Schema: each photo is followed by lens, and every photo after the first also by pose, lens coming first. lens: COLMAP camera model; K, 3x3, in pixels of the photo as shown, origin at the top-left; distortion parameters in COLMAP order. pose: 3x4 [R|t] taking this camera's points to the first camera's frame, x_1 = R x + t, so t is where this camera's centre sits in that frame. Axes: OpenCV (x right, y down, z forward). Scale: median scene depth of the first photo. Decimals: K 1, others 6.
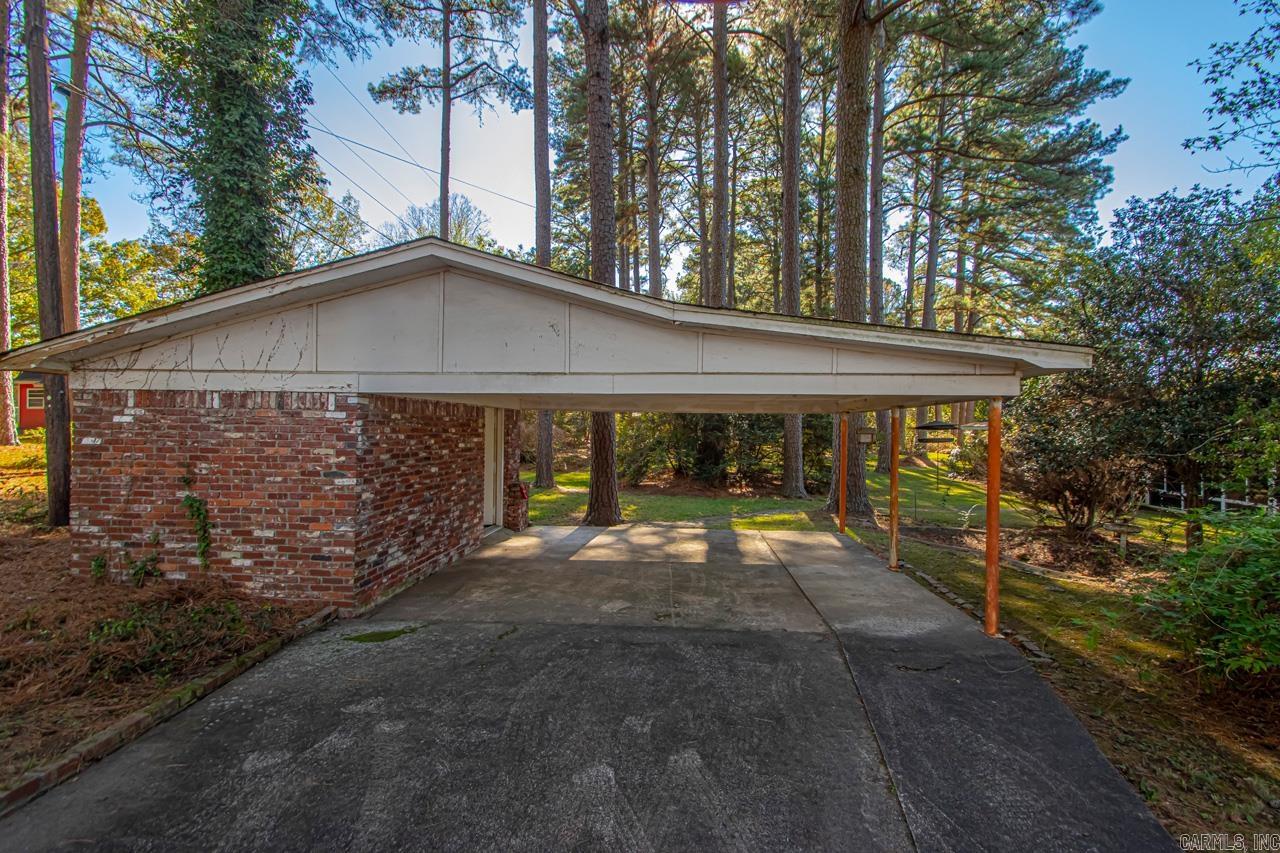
lens RADIAL K [[592.0, 0, 652.3], [0, 592.0, 428.9], [0, 0, 1]] dist [0.022999, -0.021671]
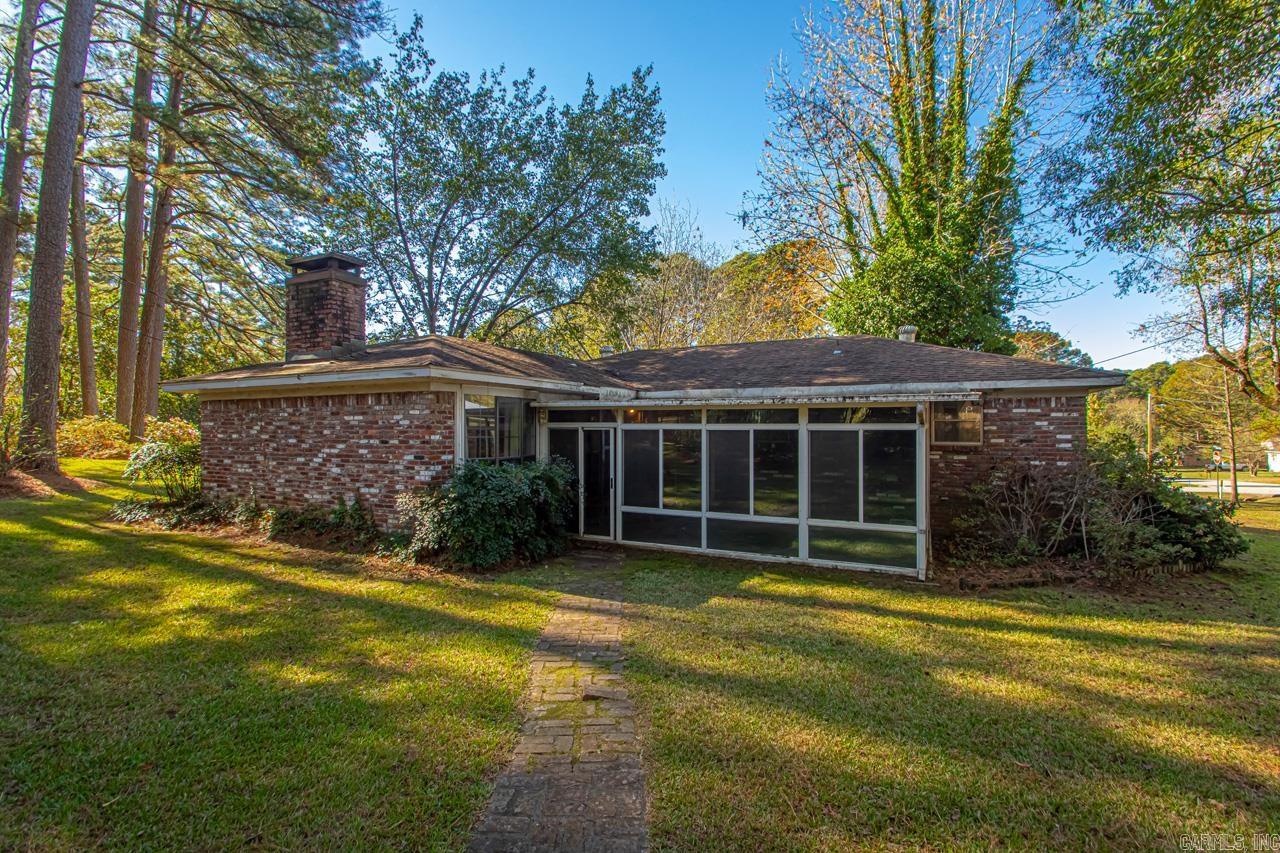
lens RADIAL K [[592.0, 0, 652.3], [0, 592.0, 428.9], [0, 0, 1]] dist [0.022999, -0.021671]
pose [[0.358286, -0.004984, 0.933599, 1.526650], [0.004033, 0.999985, 0.003791, 0.132425], [-0.933603, 0.002406, 0.358301, 3.147949]]
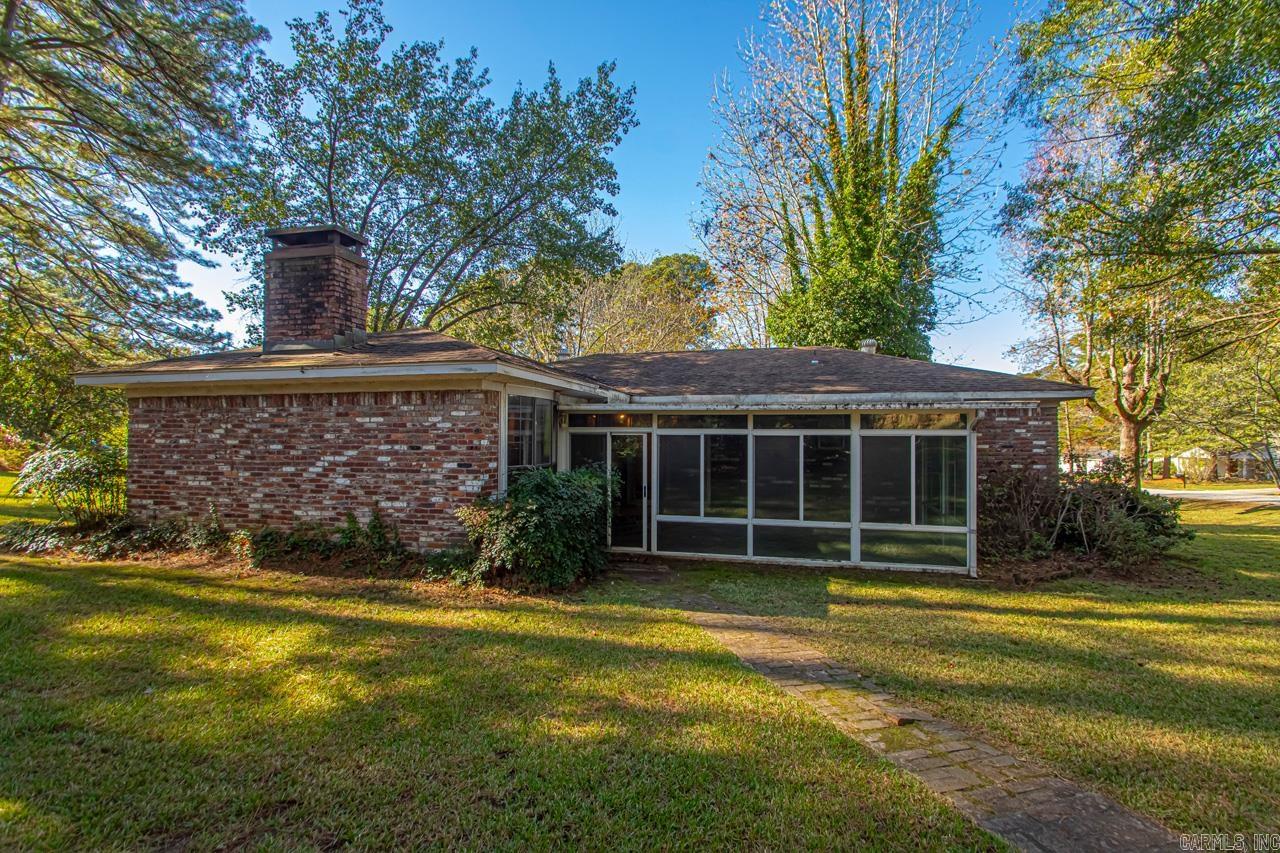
lens RADIAL K [[592.0, 0, 652.3], [0, 592.0, 428.9], [0, 0, 1]] dist [0.022999, -0.021671]
pose [[0.143356, 0.009525, 0.989625, 1.467531], [0.000296, 0.999953, -0.009667, 0.140972], [-0.989671, 0.001679, 0.143347, 3.686278]]
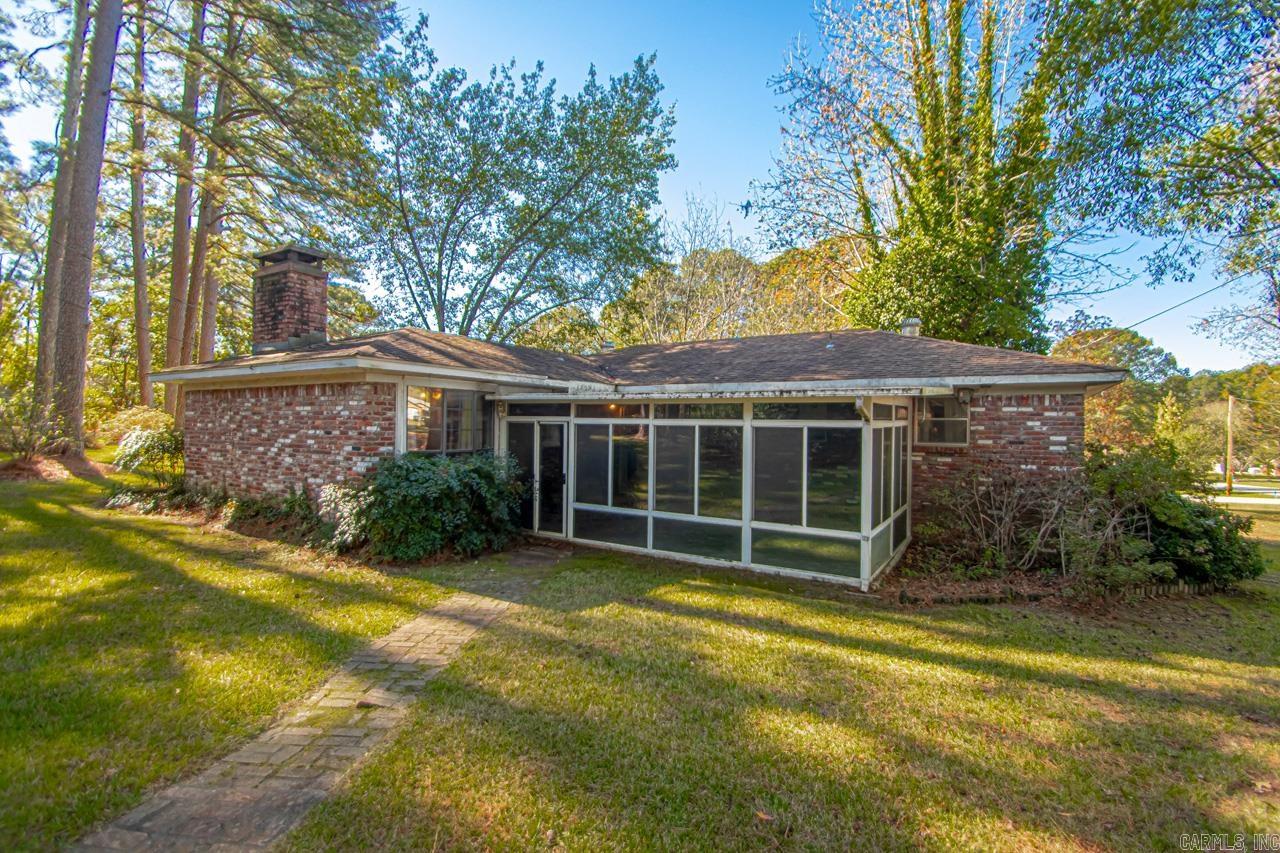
lens RADIAL K [[592.0, 0, 652.3], [0, 592.0, 428.9], [0, 0, 1]] dist [0.022999, -0.021671]
pose [[0.443328, -0.001955, 0.896357, 1.723629], [-0.009733, 0.999928, 0.006995, 0.141676], [-0.896306, -0.011826, 0.443277, 2.879658]]
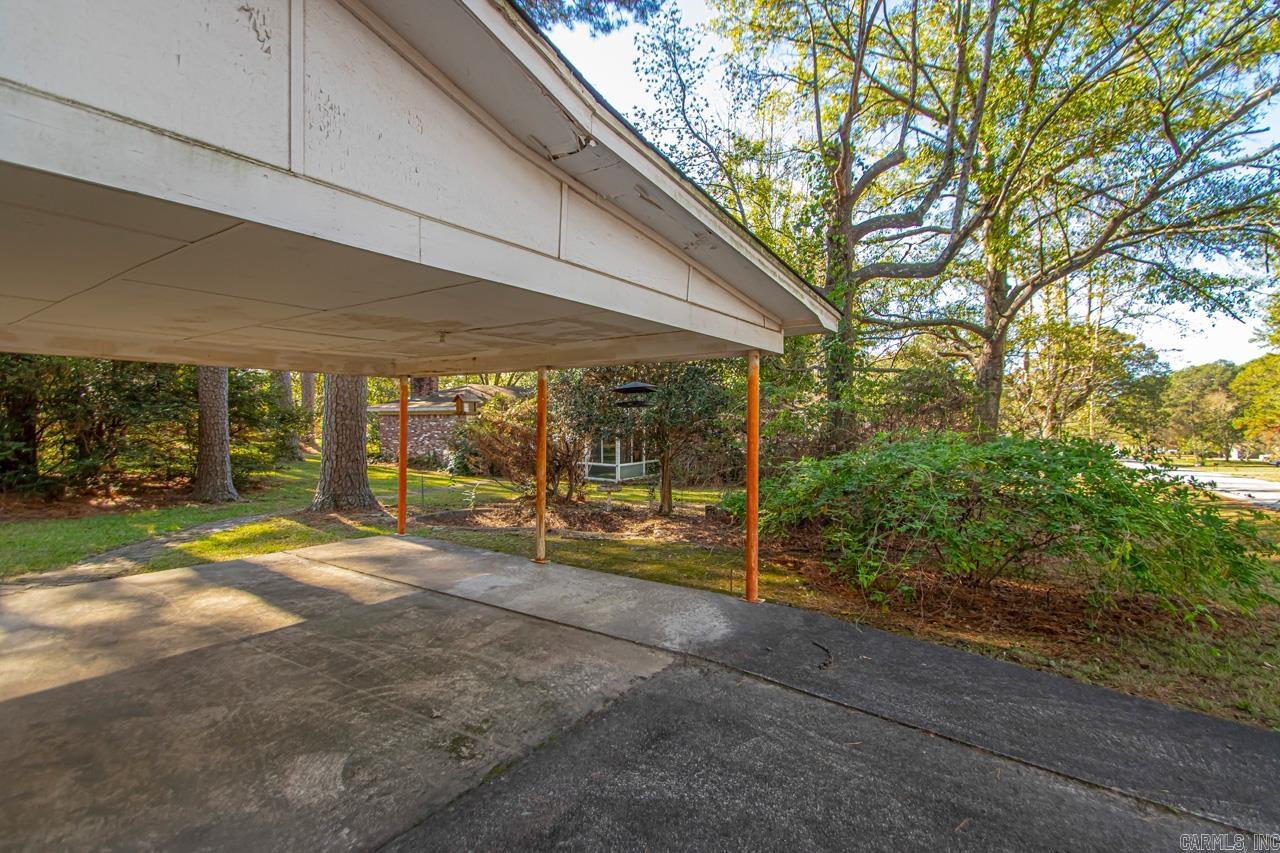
lens RADIAL K [[592.0, 0, 652.3], [0, 592.0, 428.9], [0, 0, 1]] dist [0.022999, -0.021671]
pose [[0.519771, -0.018387, 0.854108, -0.313769], [-0.000993, 0.999755, 0.022127, 0.042042], [-0.854305, -0.012349, 0.519625, 0.606252]]
